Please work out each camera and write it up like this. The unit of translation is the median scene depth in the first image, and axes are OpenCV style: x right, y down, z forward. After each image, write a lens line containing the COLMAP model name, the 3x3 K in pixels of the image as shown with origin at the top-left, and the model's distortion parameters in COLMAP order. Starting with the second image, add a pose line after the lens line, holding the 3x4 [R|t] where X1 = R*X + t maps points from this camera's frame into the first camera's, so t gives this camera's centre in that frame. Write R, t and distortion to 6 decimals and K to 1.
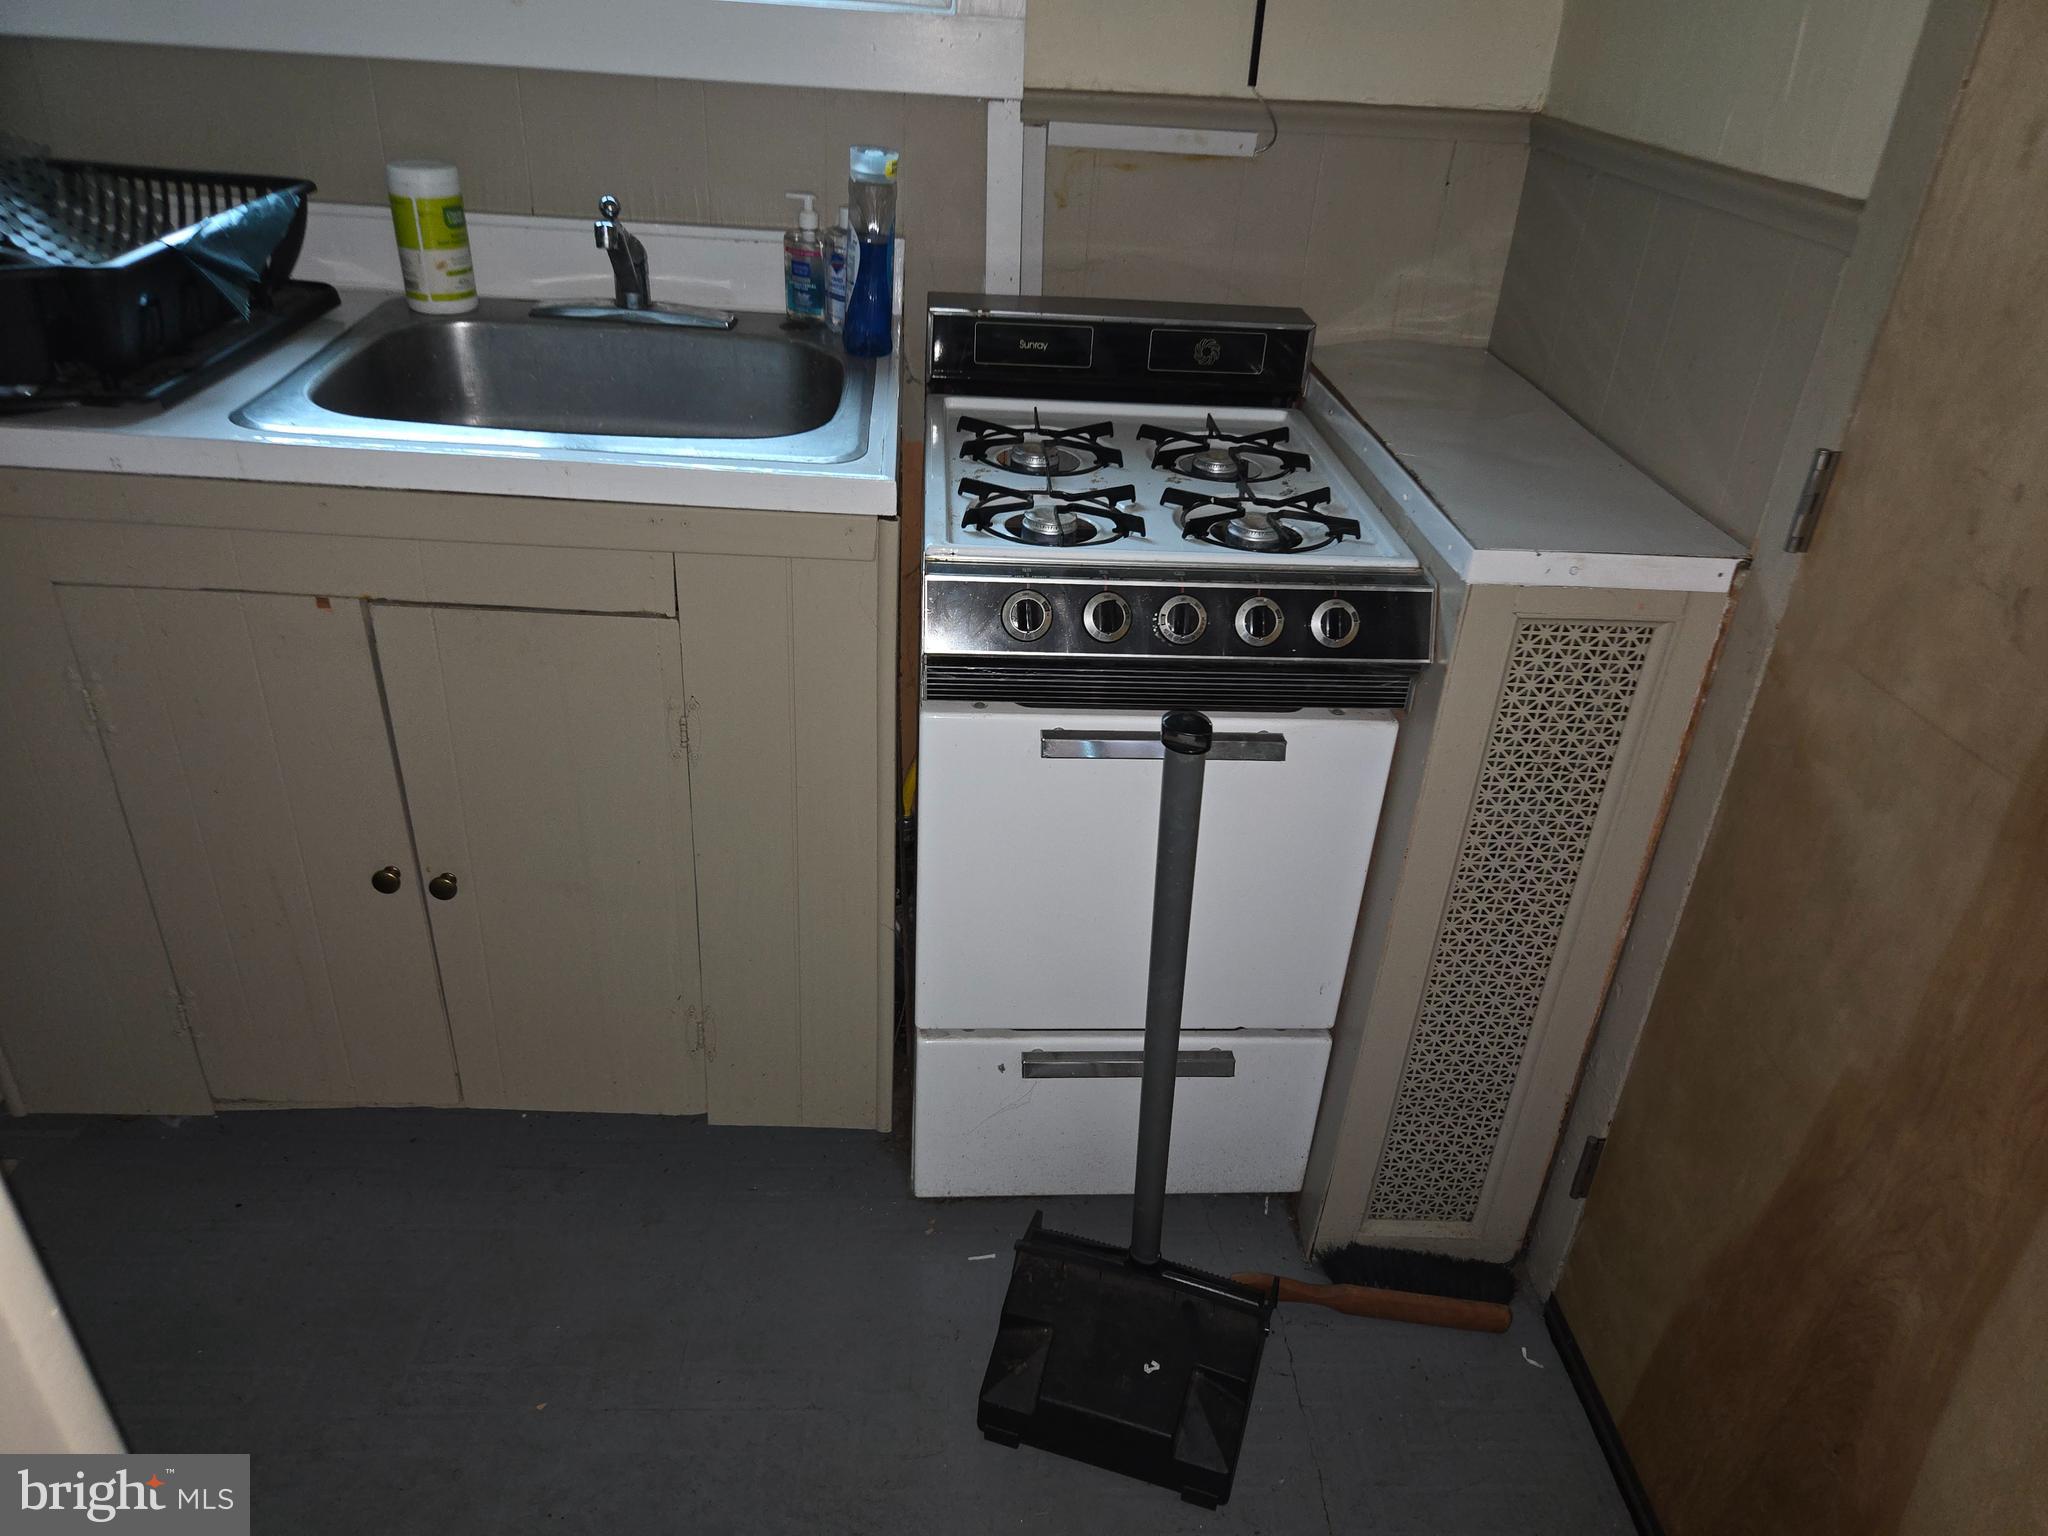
lens RADIAL K [[1387.9, 0, 1065.6], [0, 1387.9, 775.5], [0, 0, 1]] dist [0.058750, -0.050988]
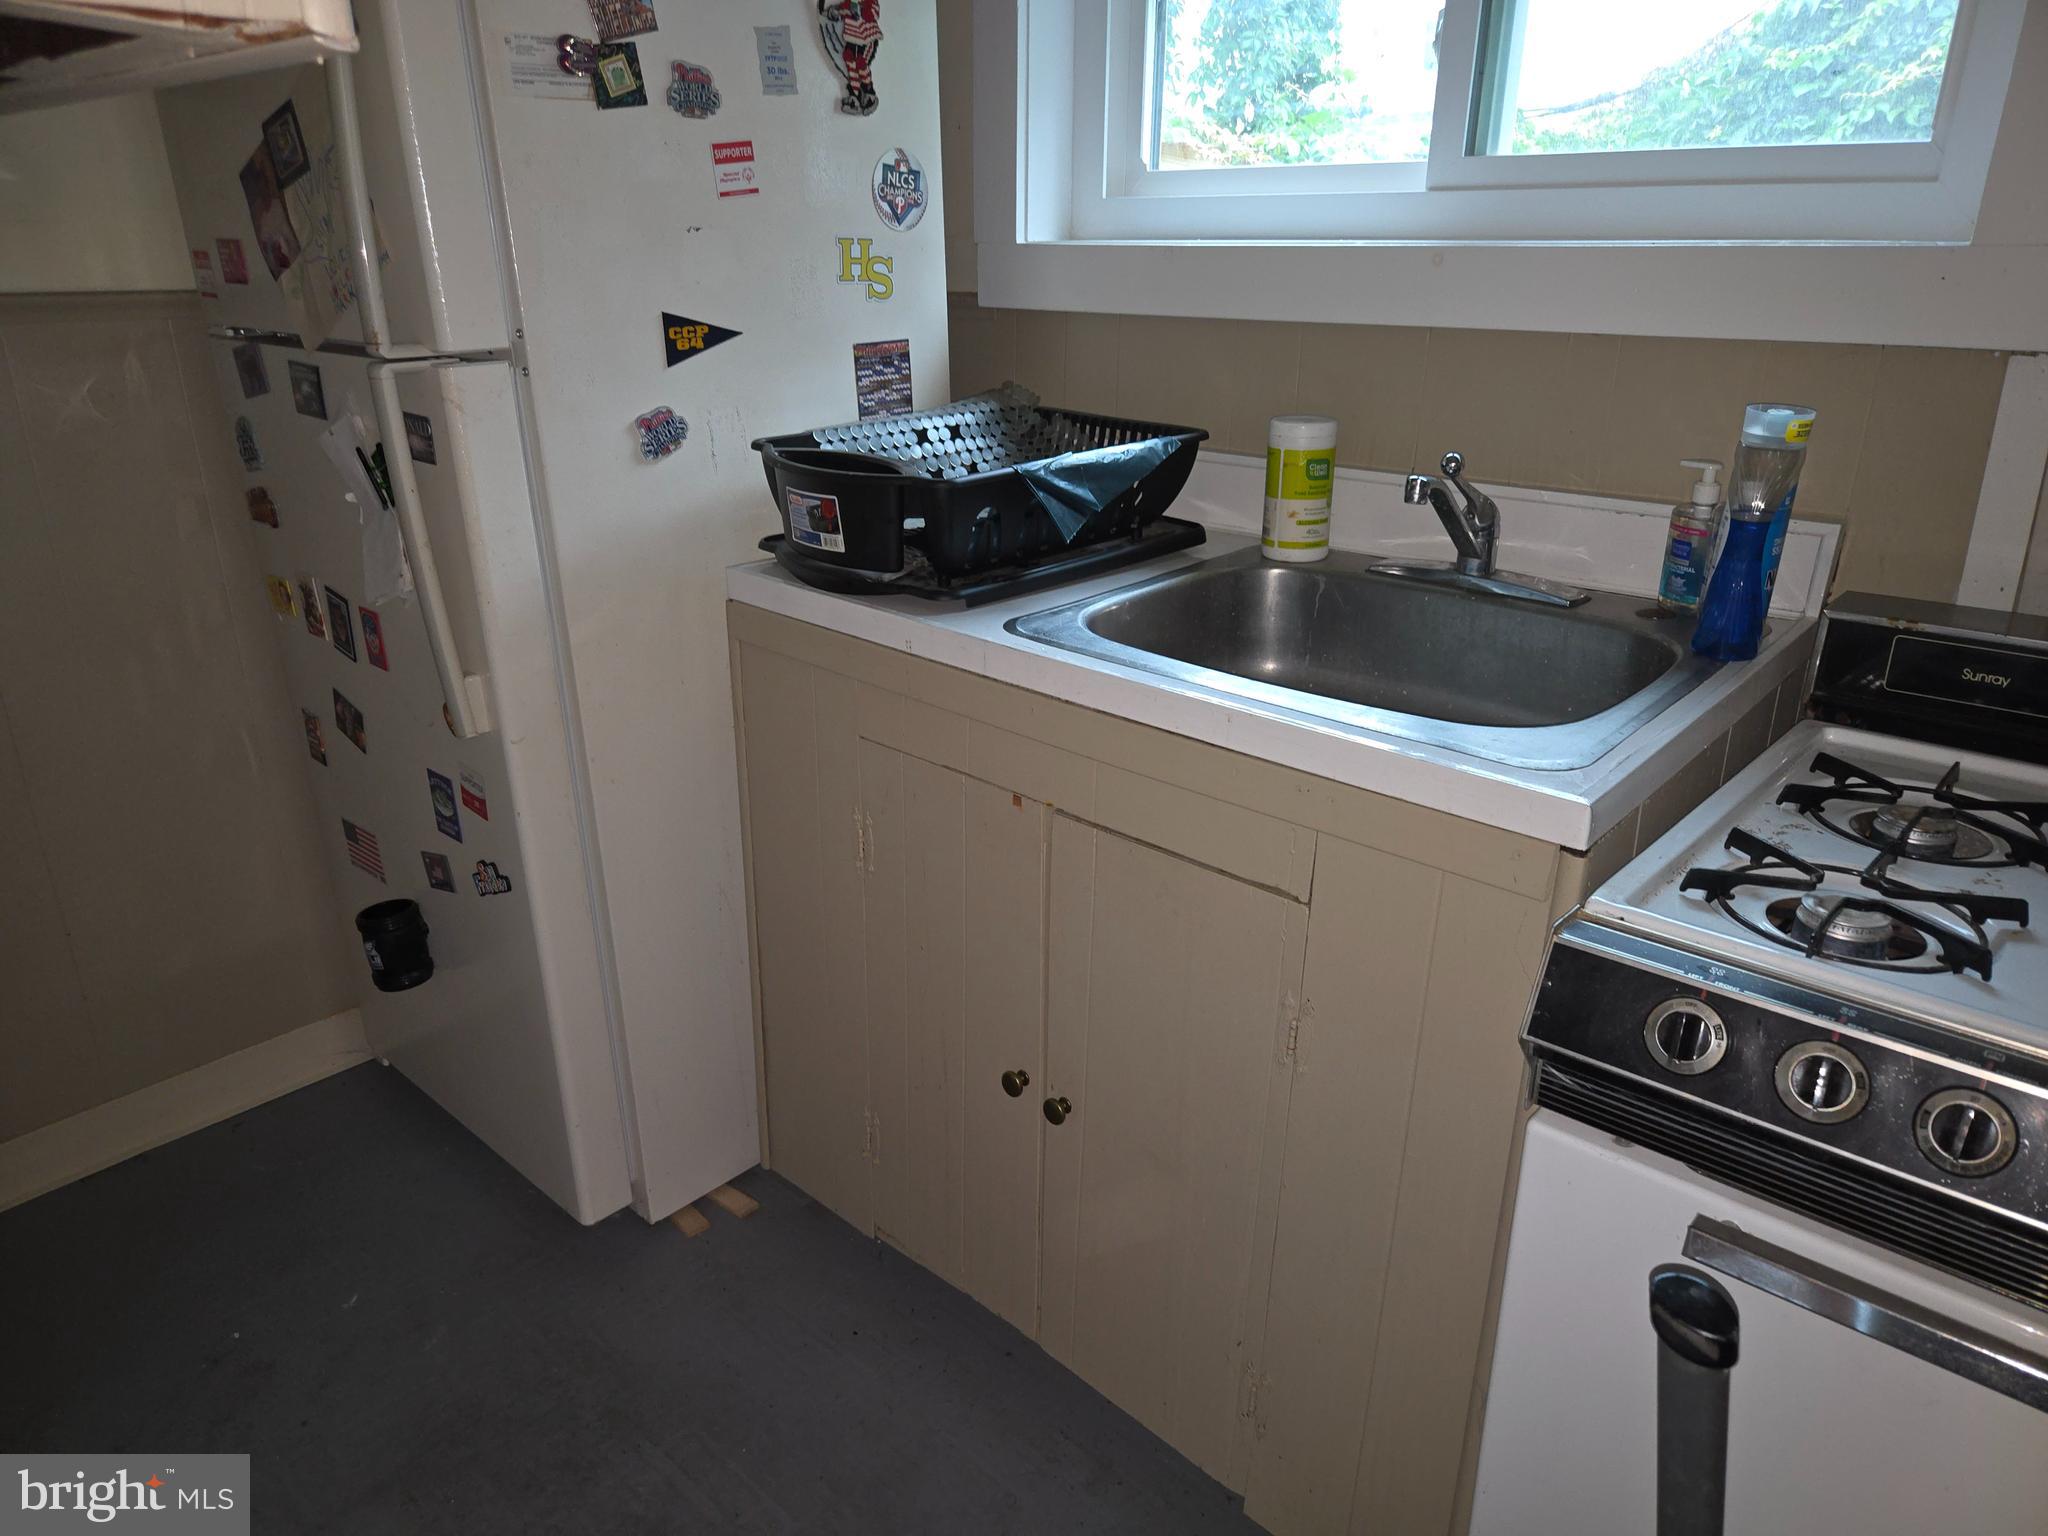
lens RADIAL K [[1387.9, 0, 1065.6], [0, 1387.9, 775.5], [0, 0, 1]] dist [0.058750, -0.050988]
pose [[0.695920, 0.199517, -0.689846, 0.163179], [-0.331786, 0.941284, -0.062469, -0.074708], [0.636878, 0.272355, 0.721256, 0.240234]]
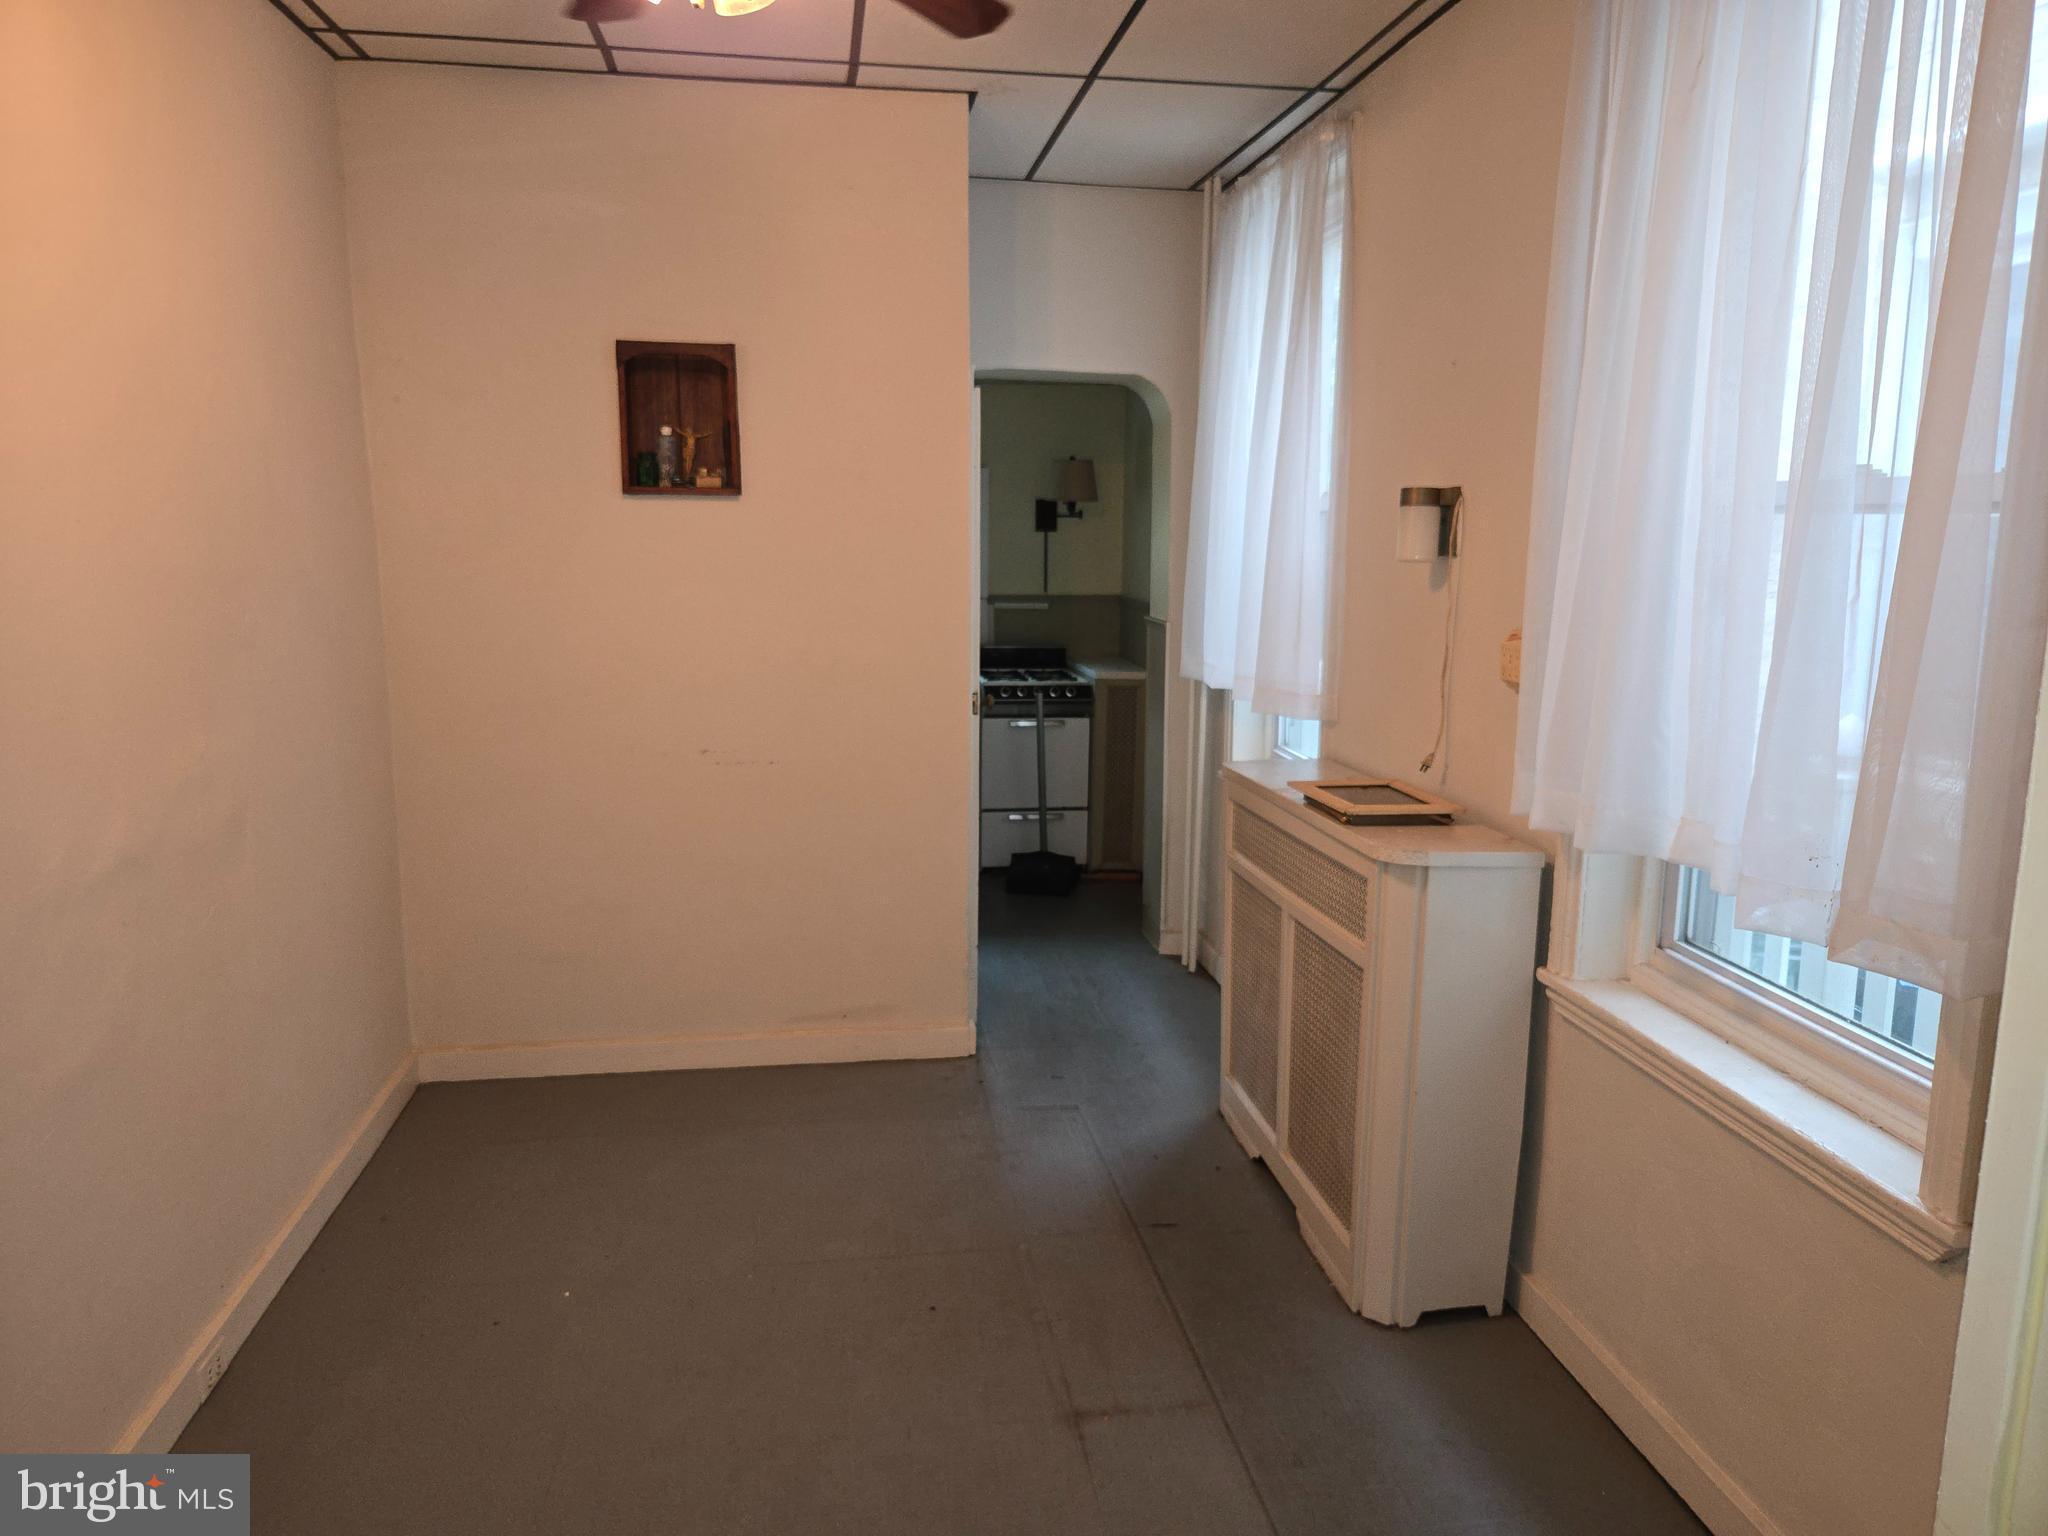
lens RADIAL K [[1387.9, 0, 1065.6], [0, 1387.9, 775.5], [0, 0, 1]] dist [0.058750, -0.050988]
pose [[0.993736, -0.070714, 0.086531, -0.186794], [0.096430, 0.933933, -0.344195, 1.356511], [-0.056475, 0.350383, 0.934902, -2.504630]]
